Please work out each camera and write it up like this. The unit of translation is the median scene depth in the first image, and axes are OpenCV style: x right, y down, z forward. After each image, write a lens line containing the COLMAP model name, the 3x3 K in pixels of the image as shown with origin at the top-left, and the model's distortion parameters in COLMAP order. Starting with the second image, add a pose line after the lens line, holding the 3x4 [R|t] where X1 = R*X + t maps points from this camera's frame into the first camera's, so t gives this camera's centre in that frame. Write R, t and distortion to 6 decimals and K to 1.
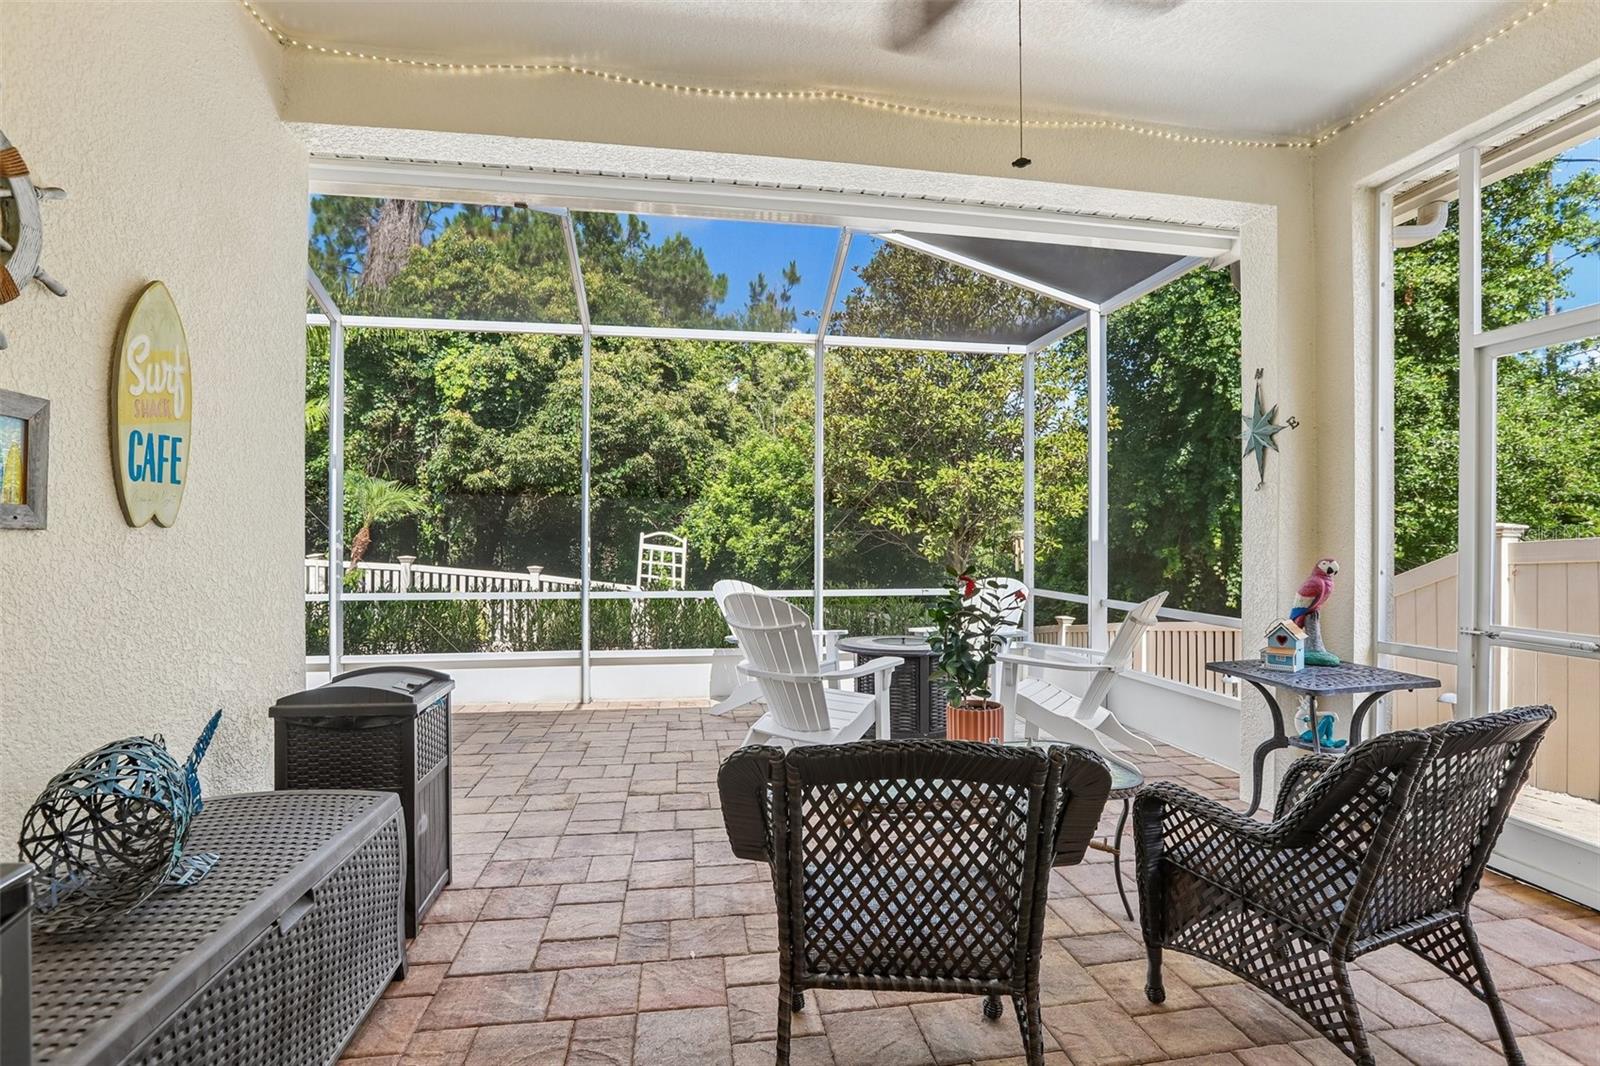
lens RADIAL K [[732.9, 0, 786.2], [0, 732.9, 539.4], [0, 0, 1]] dist [-0.049449, 0.016973]
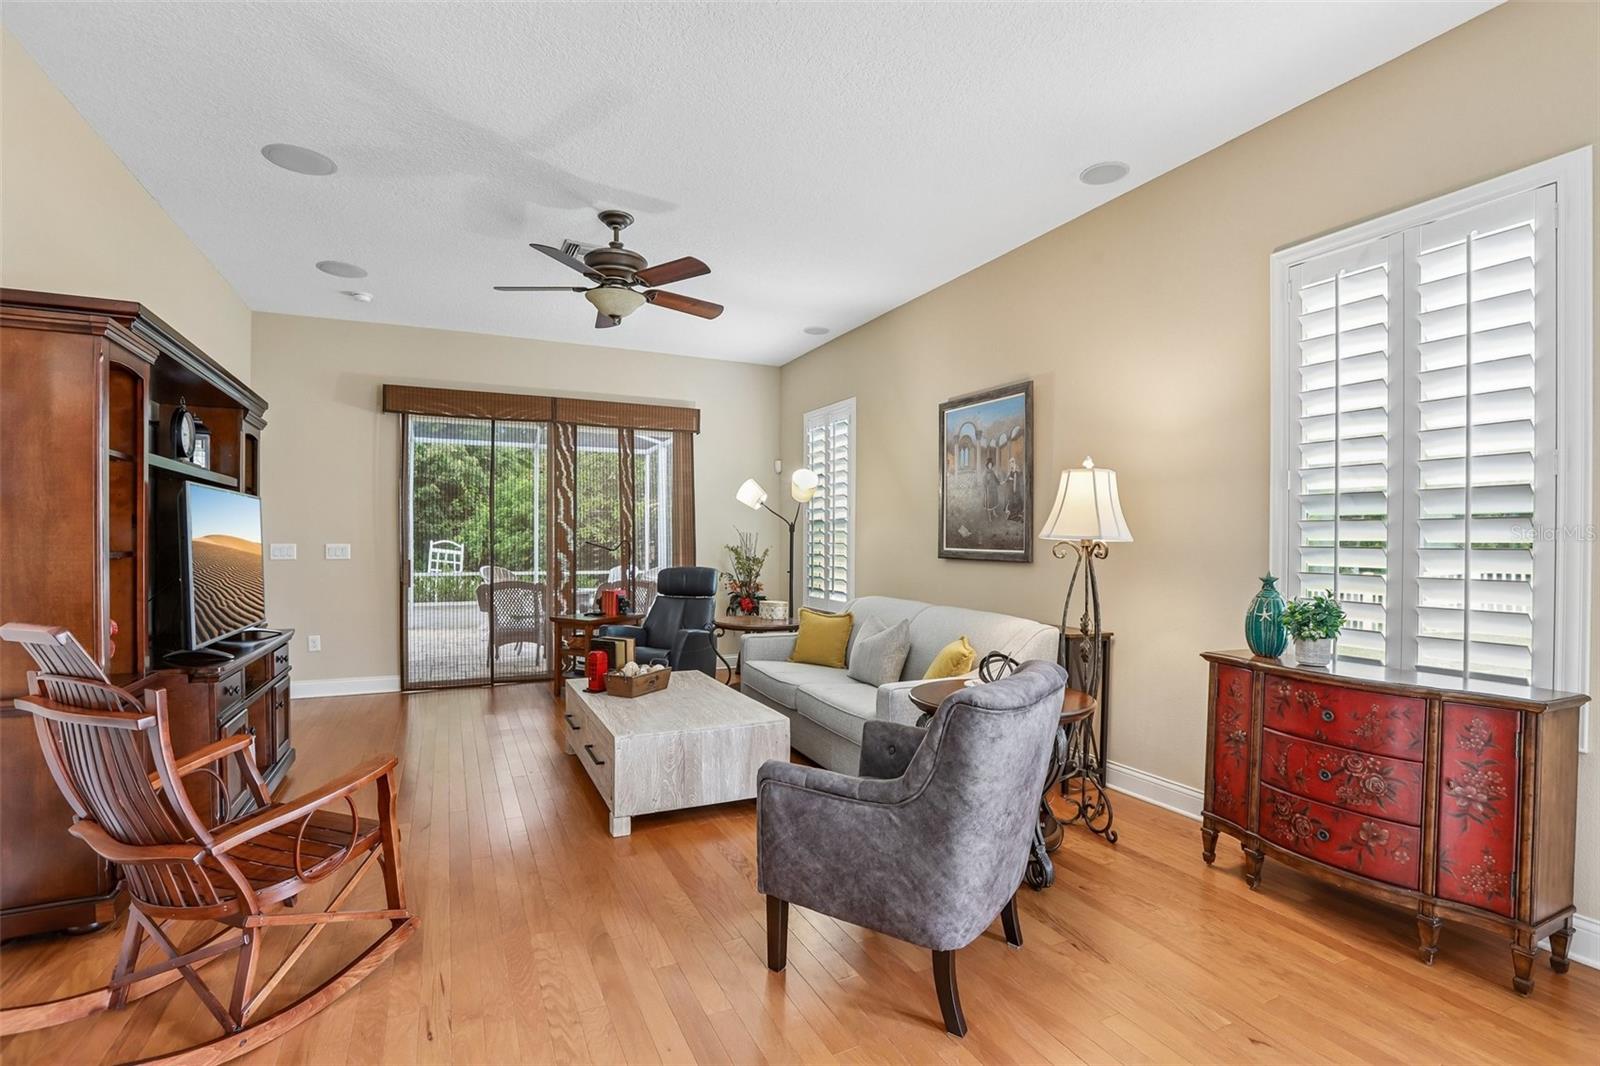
lens RADIAL K [[732.9, 0, 787.7], [0, 732.9, 544.3], [0, 0, 1]] dist [-0.049449, 0.016973]
pose [[0.958121, 0.001545, 0.286361, 0.068878], [-0.001308, 0.999999, -0.001019, -0.001065], [-0.286362, 0.000601, 0.958121, -0.575200]]
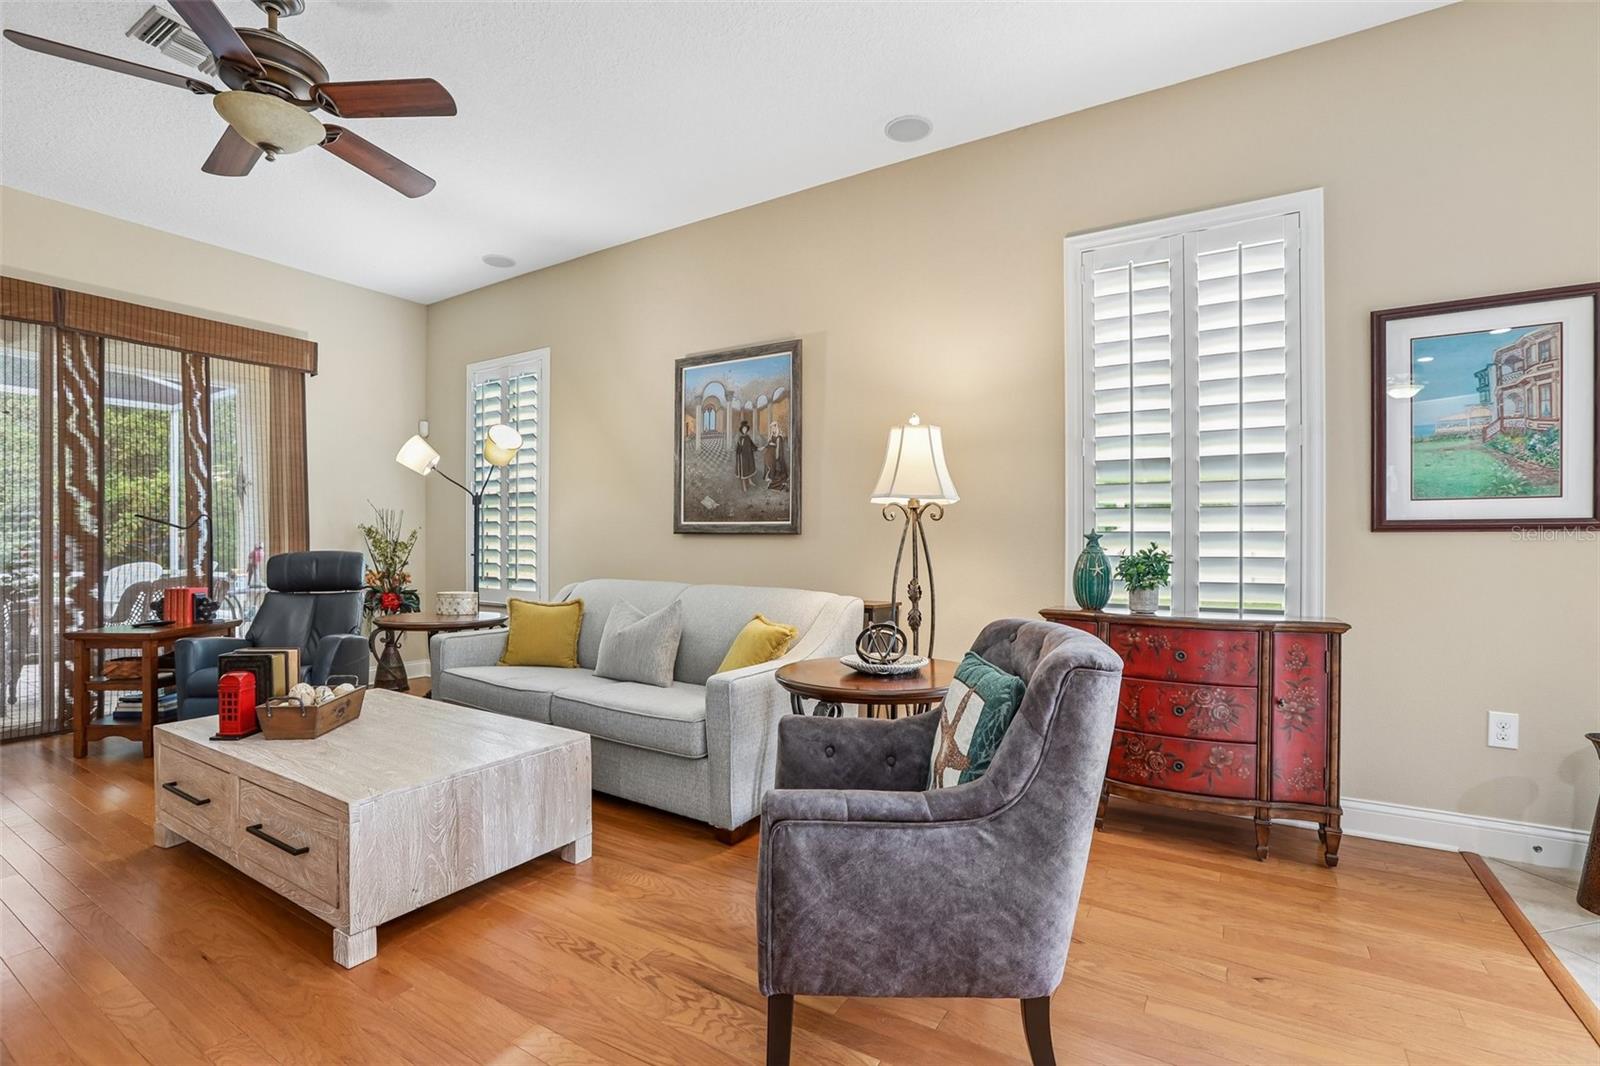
lens RADIAL K [[732.9, 0, 794.4], [0, 732.9, 541.9], [0, 0, 1]] dist [-0.049449, 0.016973]
pose [[0.650662, -0.002097, 0.759364, 0.006306], [0.003941, 0.999992, -0.000615, 0.018094], [-0.759357, 0.003393, 0.650666, -0.430980]]
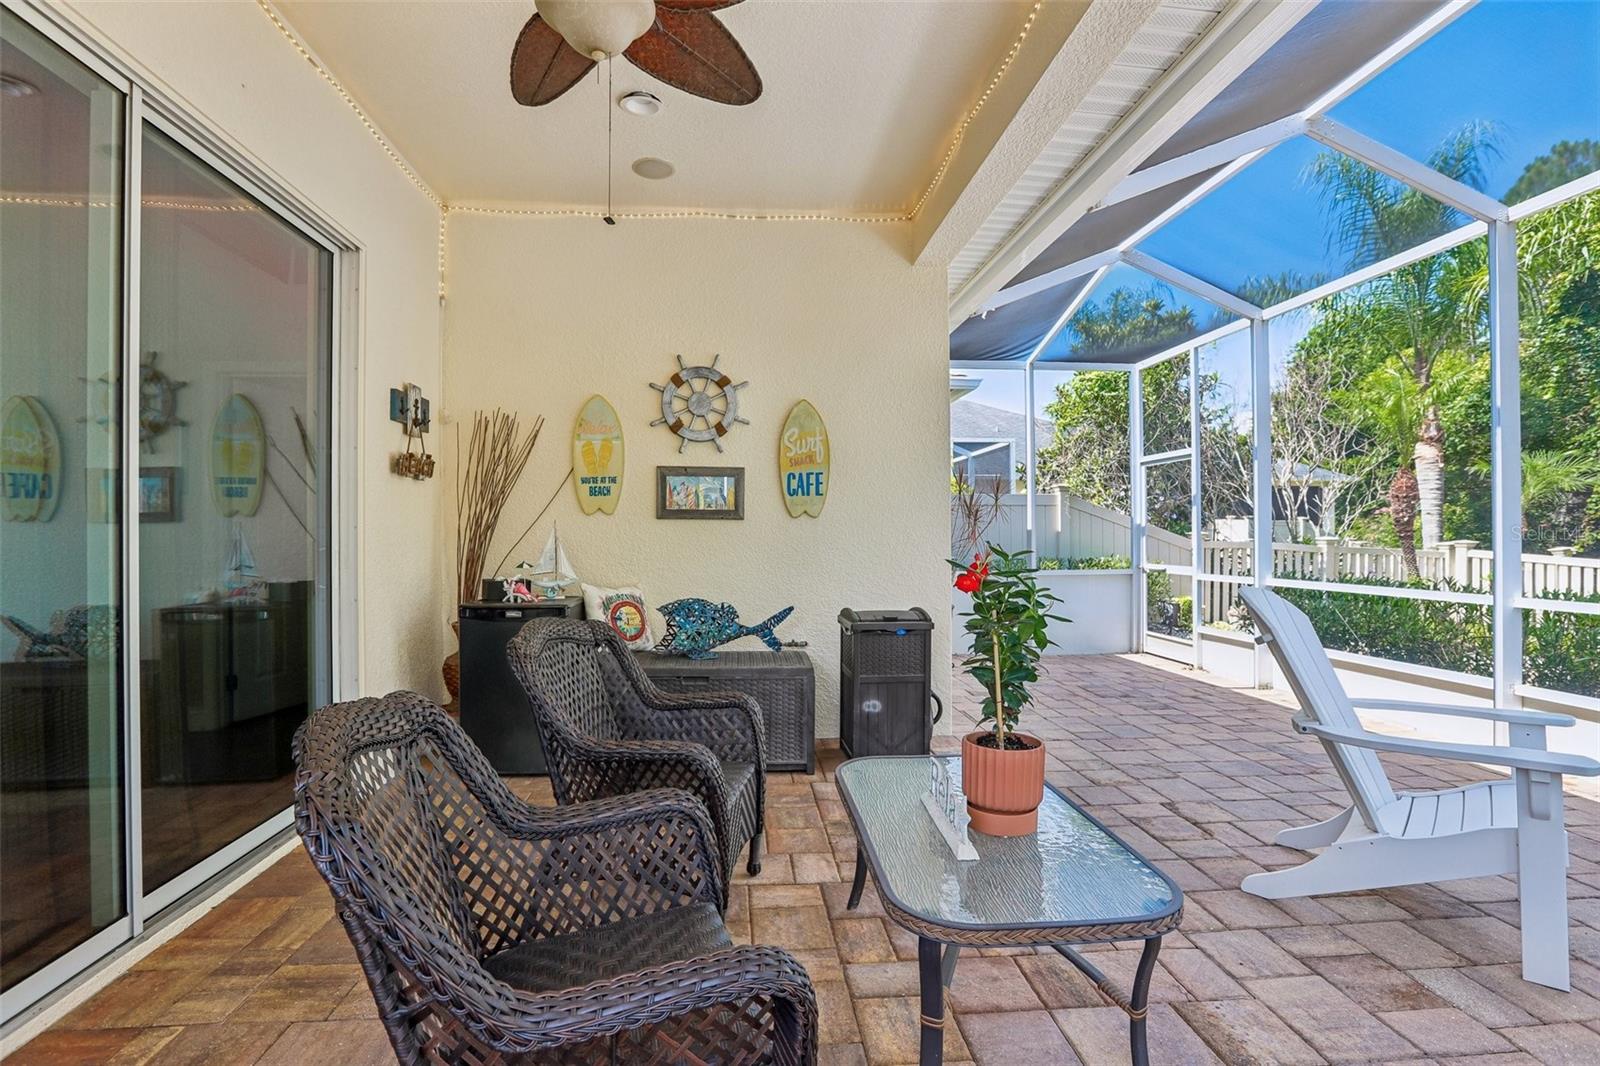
lens RADIAL K [[732.9, 0, 794.5], [0, 732.9, 537.9], [0, 0, 1]] dist [-0.049449, 0.016973]
pose [[-0.065417, 0.001358, -0.997857, 0.214048], [0.002817, 0.999995, 0.001176, 0.007024], [0.997854, -0.002734, -0.065421, 0.185926]]
